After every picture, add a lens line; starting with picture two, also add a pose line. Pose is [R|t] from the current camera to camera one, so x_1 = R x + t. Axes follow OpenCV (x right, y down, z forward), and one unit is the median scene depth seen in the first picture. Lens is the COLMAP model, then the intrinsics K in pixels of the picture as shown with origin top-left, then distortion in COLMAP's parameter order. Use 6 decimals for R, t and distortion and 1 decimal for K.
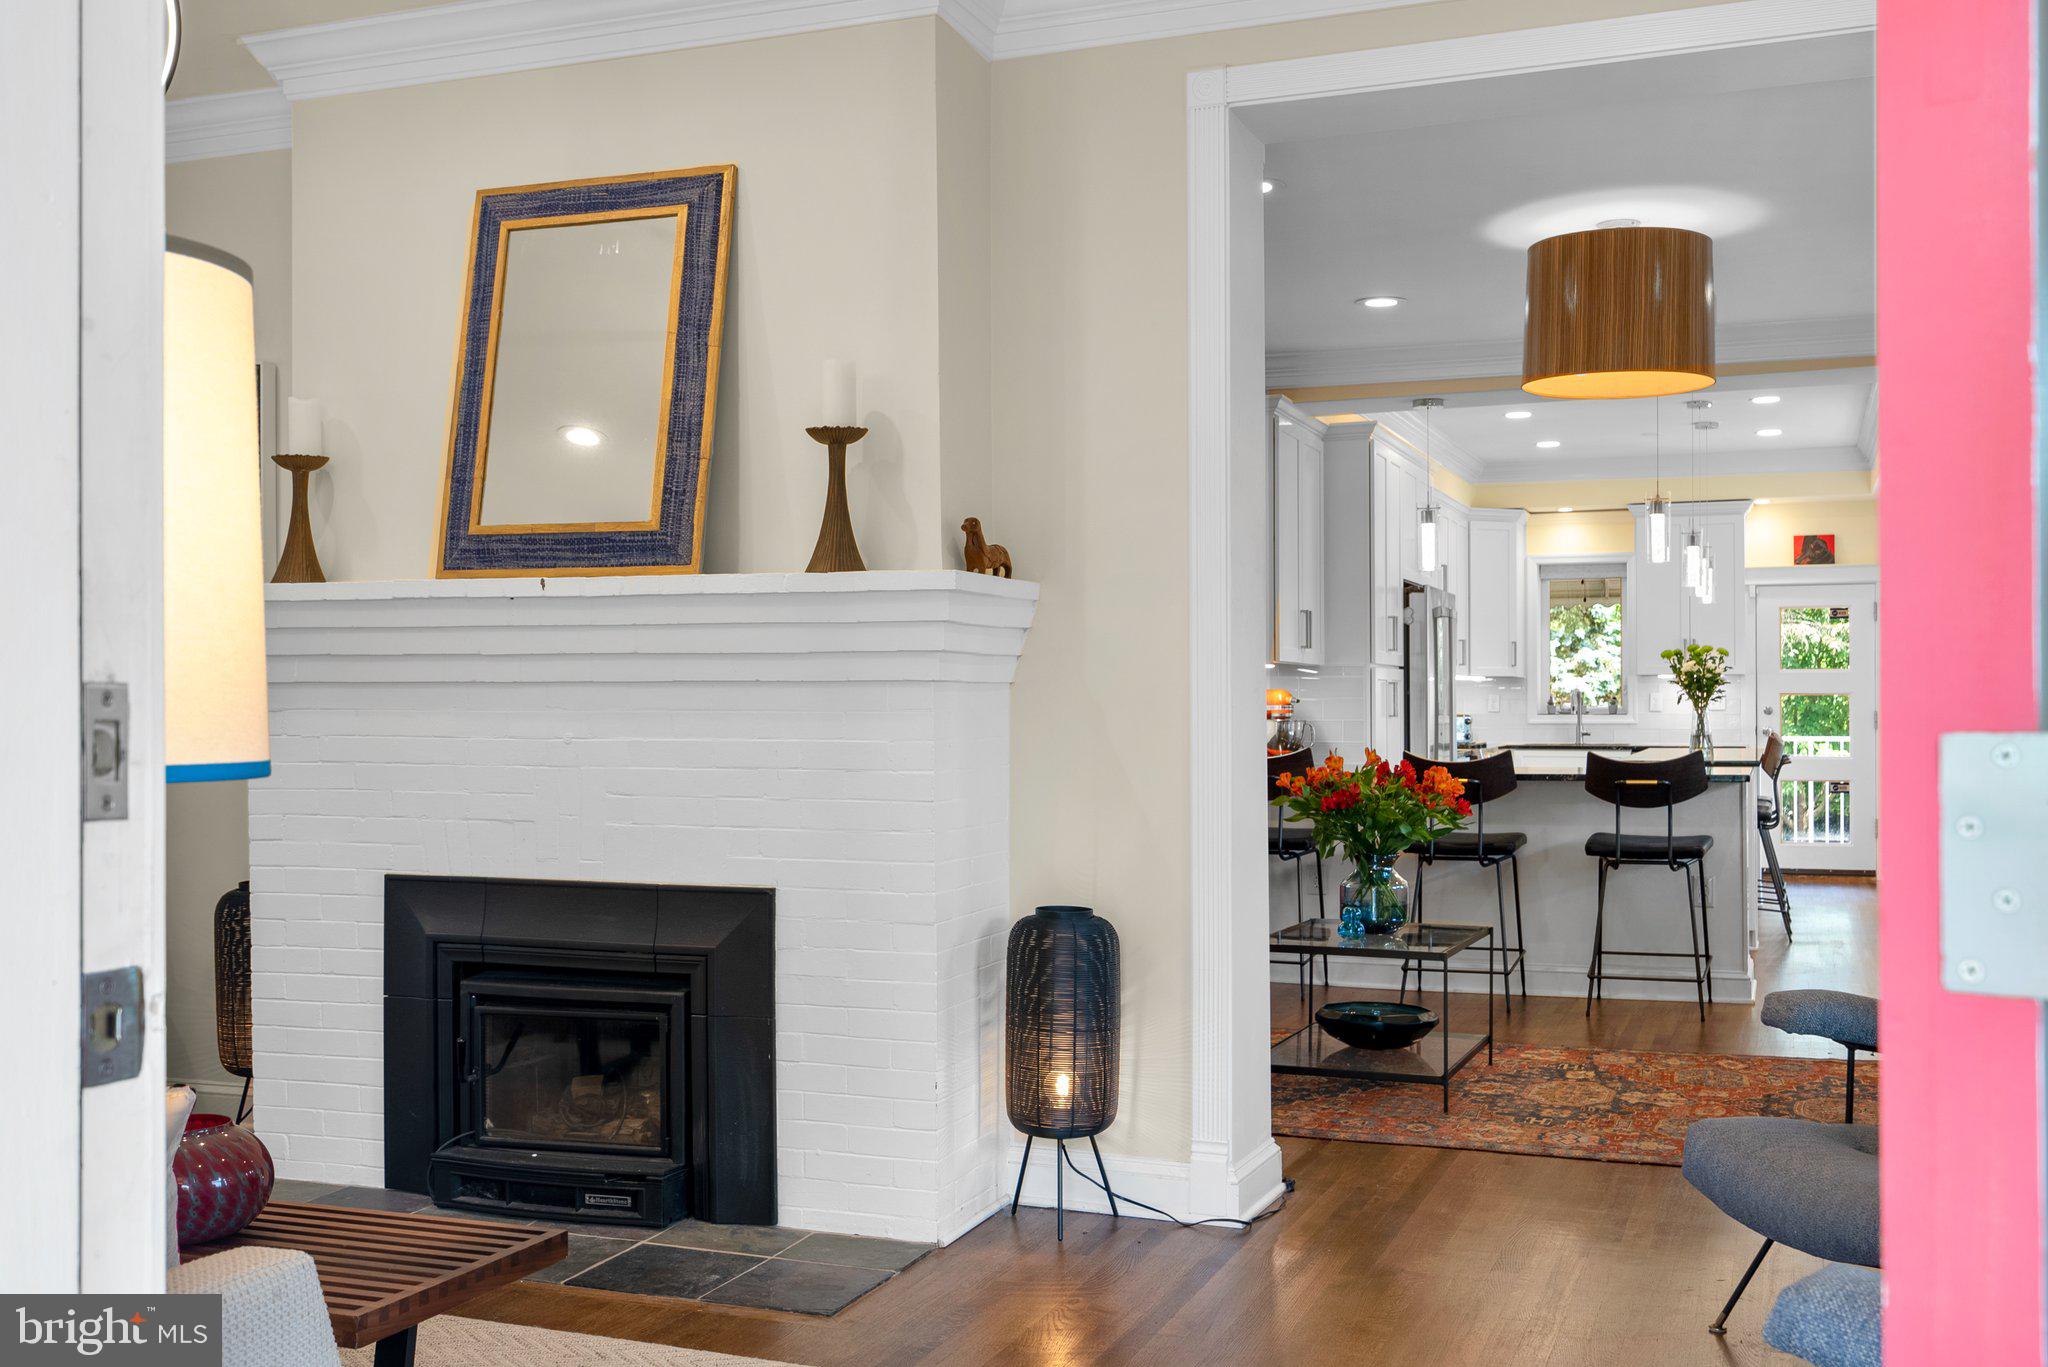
lens RADIAL K [[2042.2, 0, 1015.7], [0, 2042.2, 697.0], [0, 0, 1]] dist [0.008729, 0.000000]
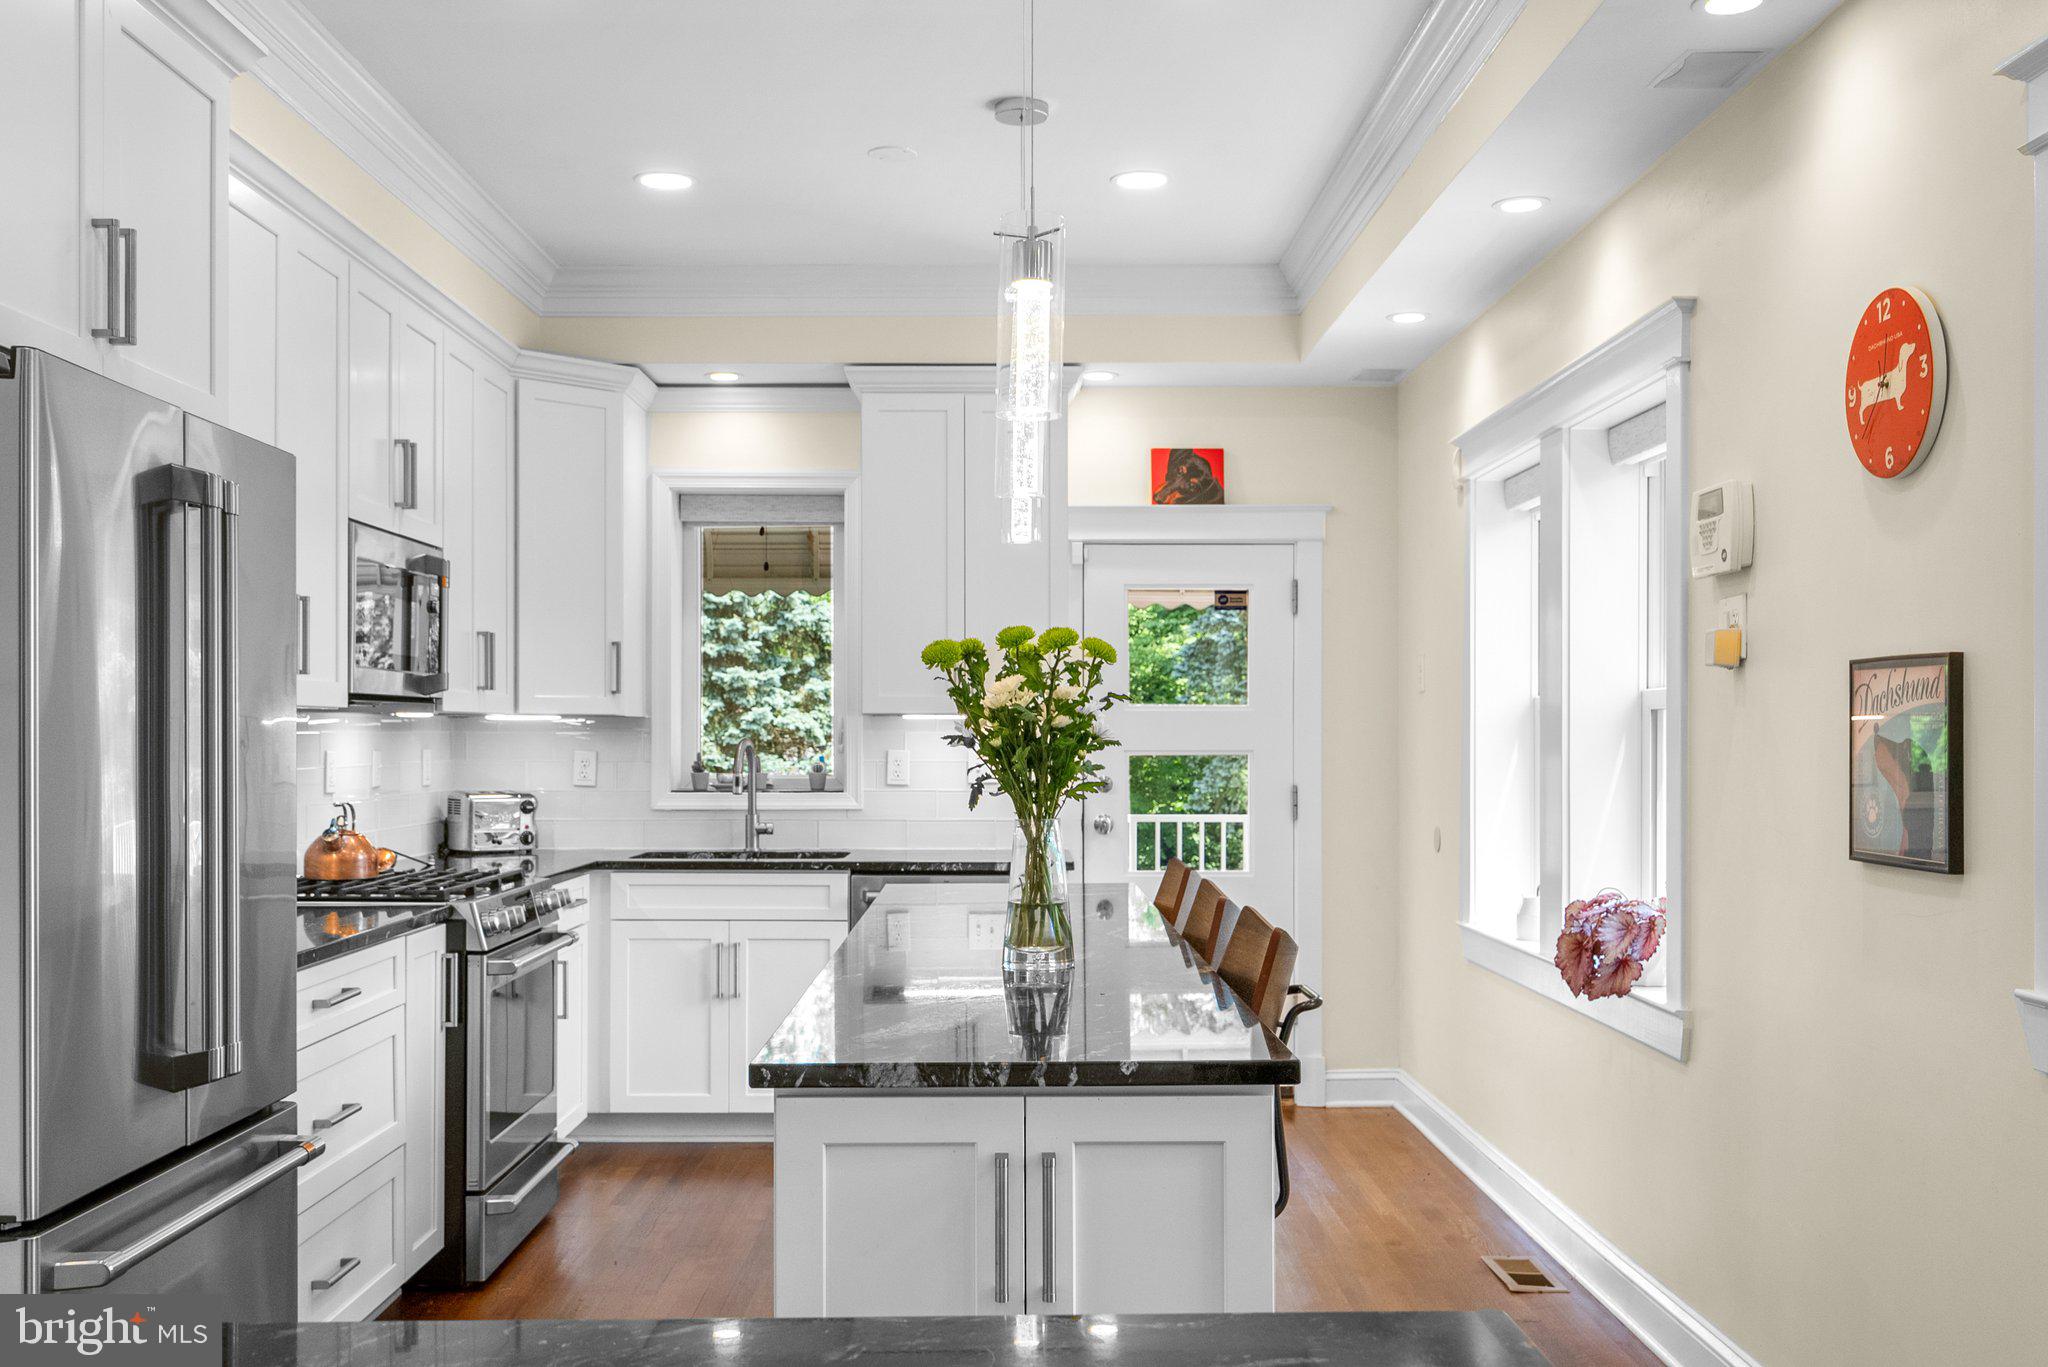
lens RADIAL K [[1895.1, 0, 1022.1], [0, 1895.1, 696.1], [0, 0, 1]] dist [0.003490, 0.000000]
pose [[0.931269, 0.009344, 0.364212, 0.174540], [-0.003317, 0.999847, -0.017171, -0.007237], [-0.364316, 0.014783, 0.931158, 0.564162]]
